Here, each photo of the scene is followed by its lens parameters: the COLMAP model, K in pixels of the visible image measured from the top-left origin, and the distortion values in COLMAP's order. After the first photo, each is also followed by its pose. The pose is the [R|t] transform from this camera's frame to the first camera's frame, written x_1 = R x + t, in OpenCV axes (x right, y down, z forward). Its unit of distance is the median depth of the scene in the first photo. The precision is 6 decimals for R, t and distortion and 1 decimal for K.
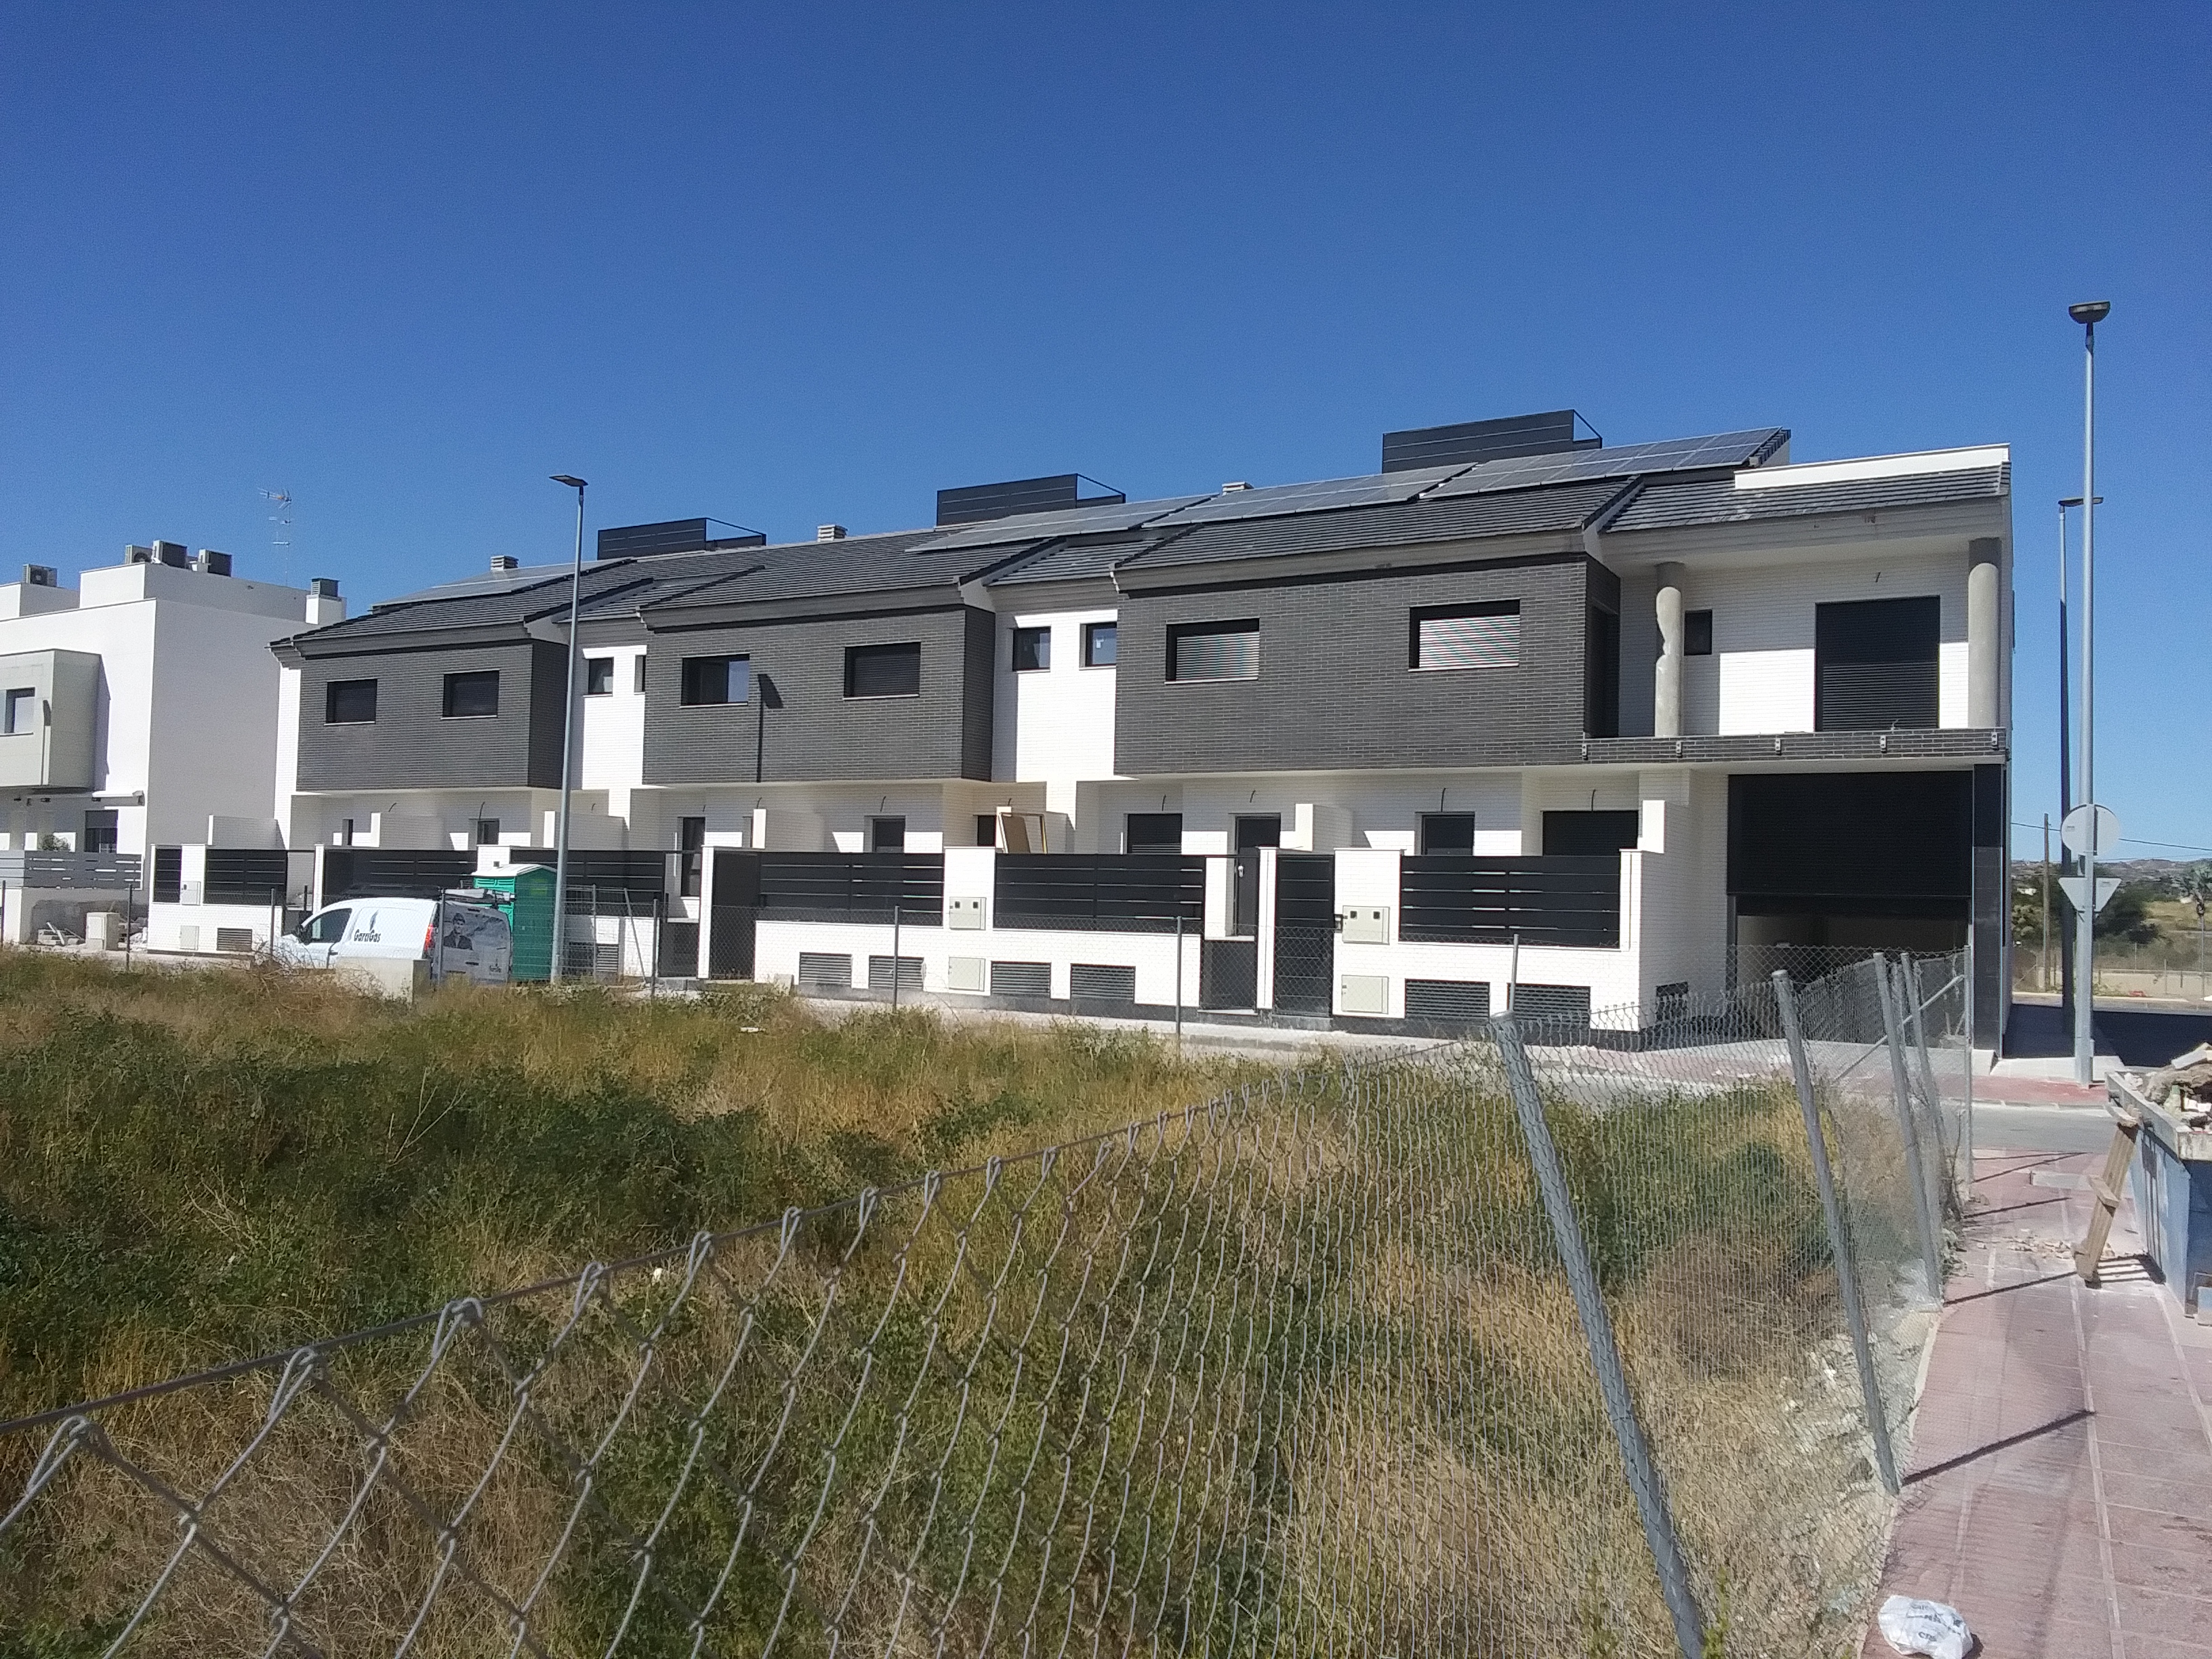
lens RADIAL K [[1829.2, 0, 1094.9], [0, 1829.2, 825.7], [0, 0, 1]] dist [0.006721, -0.009643]
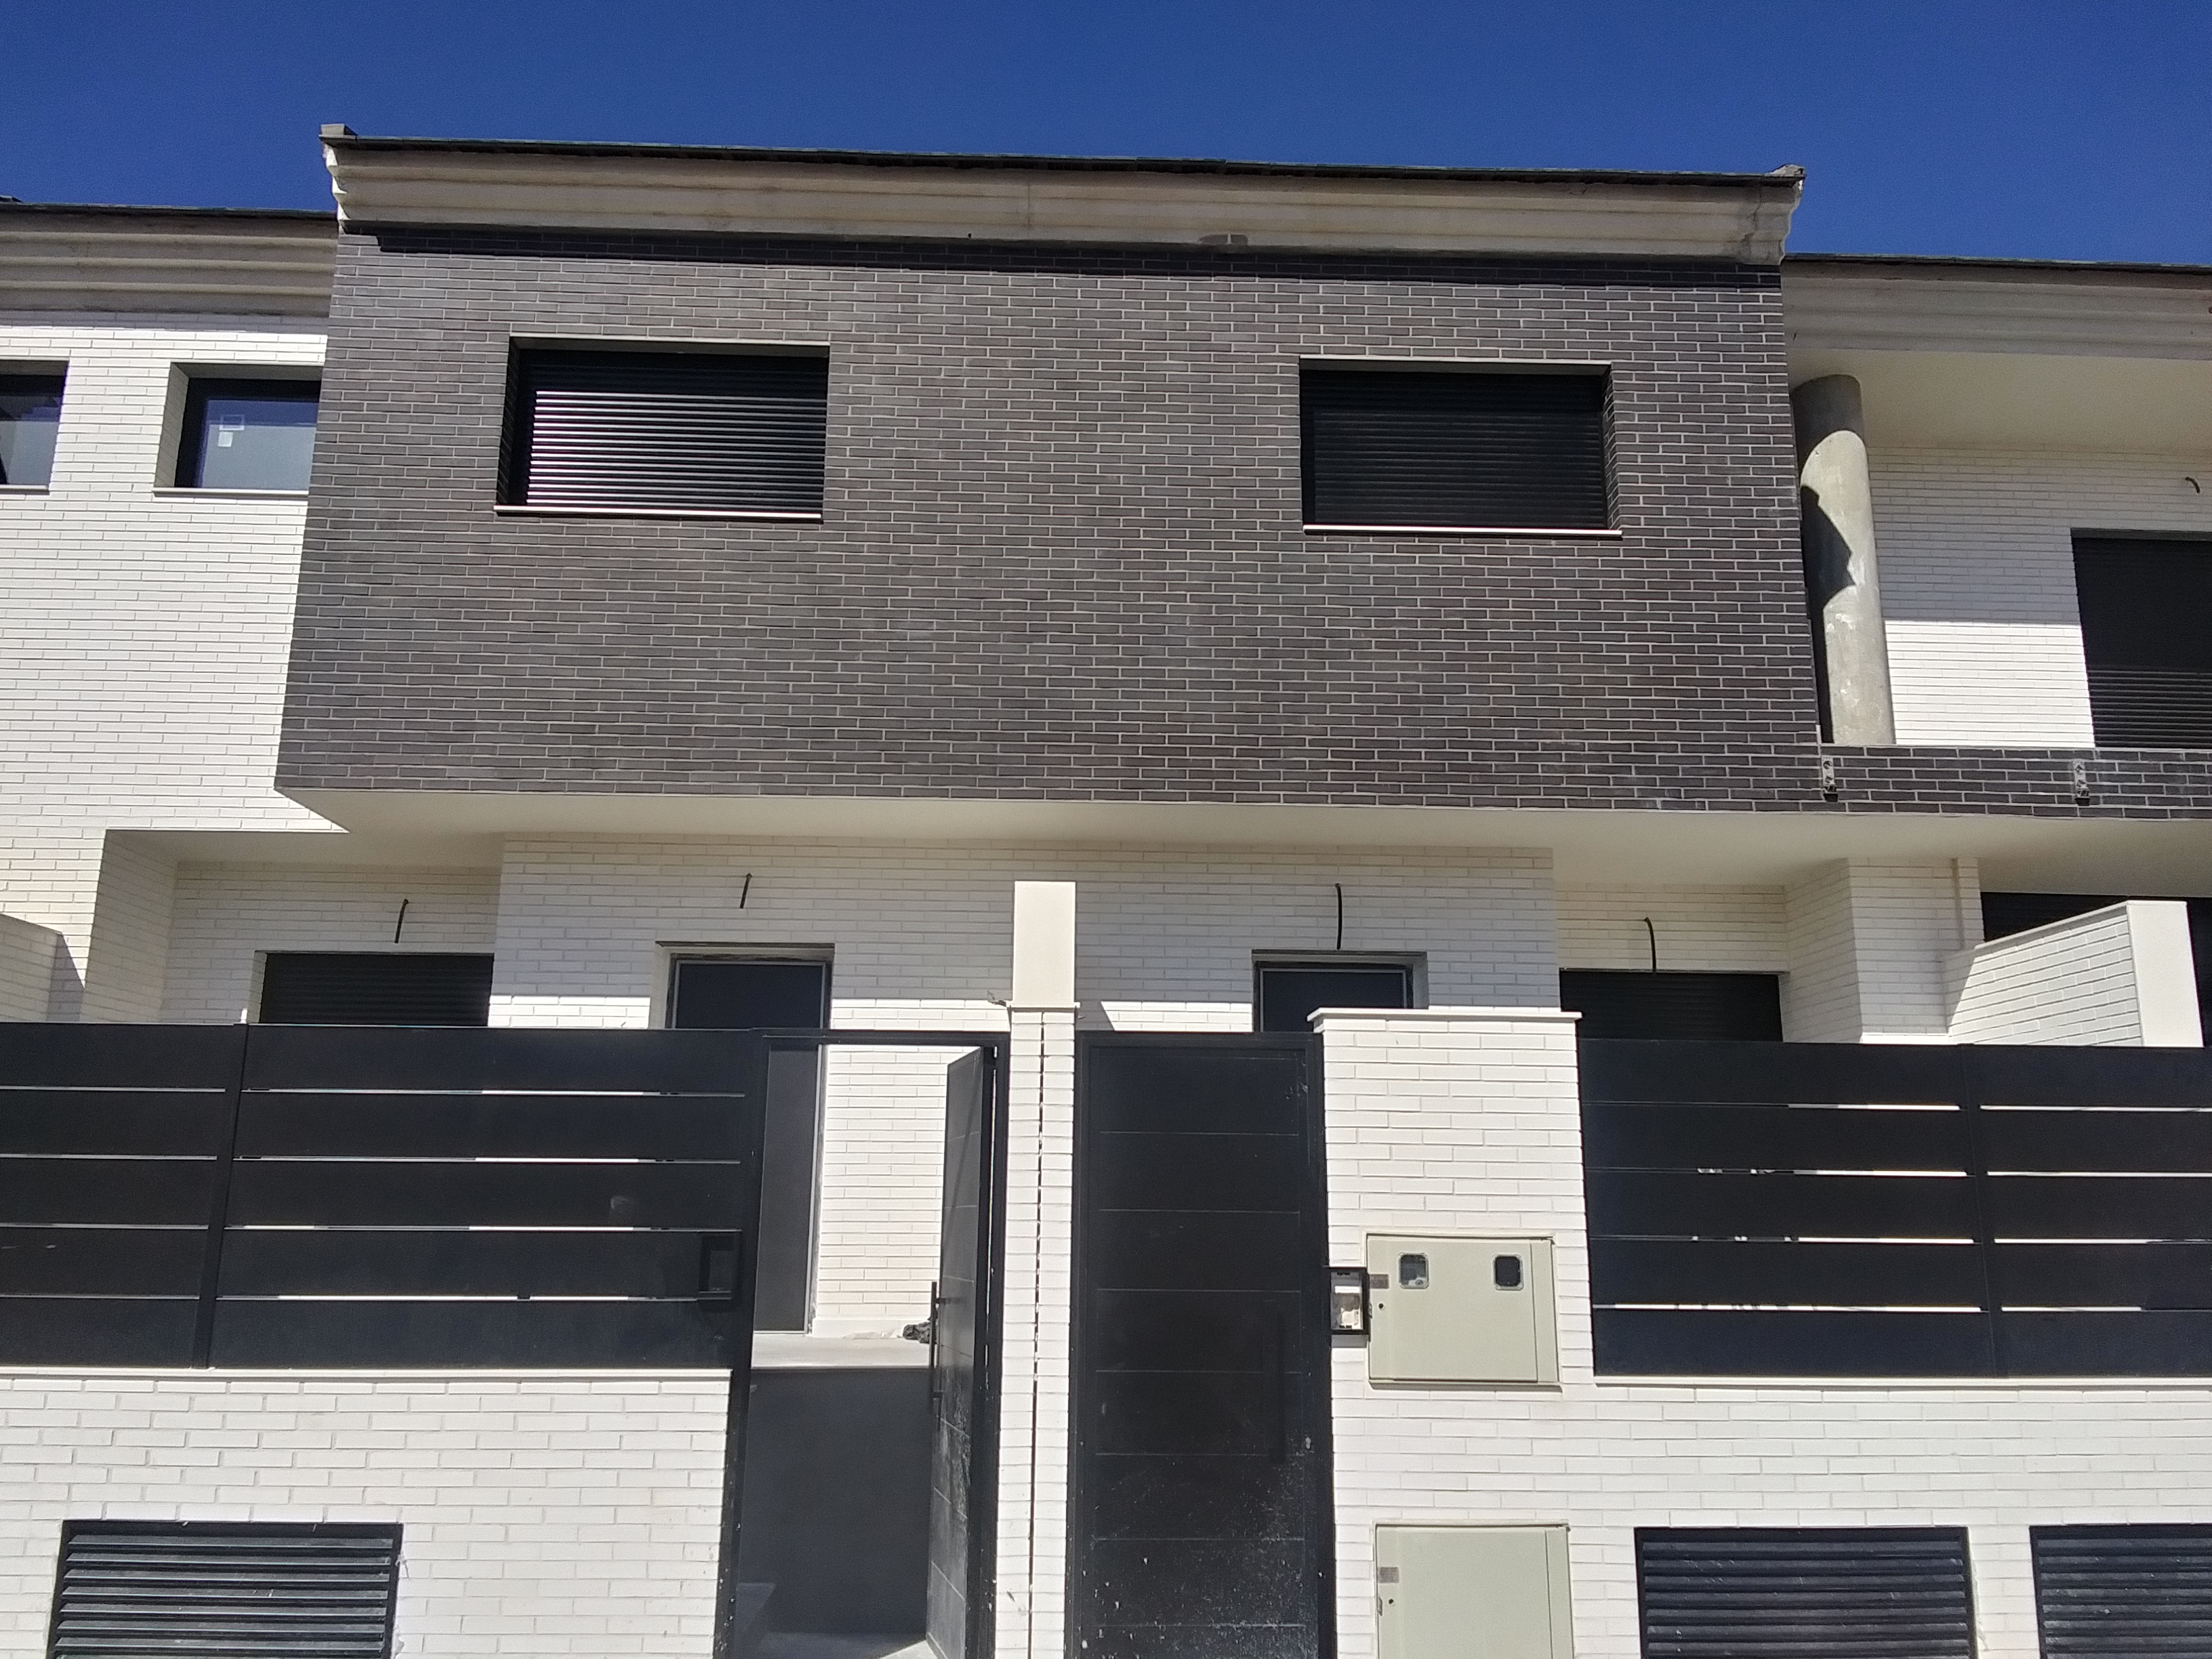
lens RADIAL K [[1829.2, 0, 1116.7], [0, 1829.2, 820.0], [0, 0, 1]] dist [0.006721, -0.009643]
pose [[0.849529, 0.102929, 0.517403, -0.030214], [-0.013208, 0.984624, -0.174188, 0.030194], [-0.527376, 0.141144, 0.837826, 0.757321]]
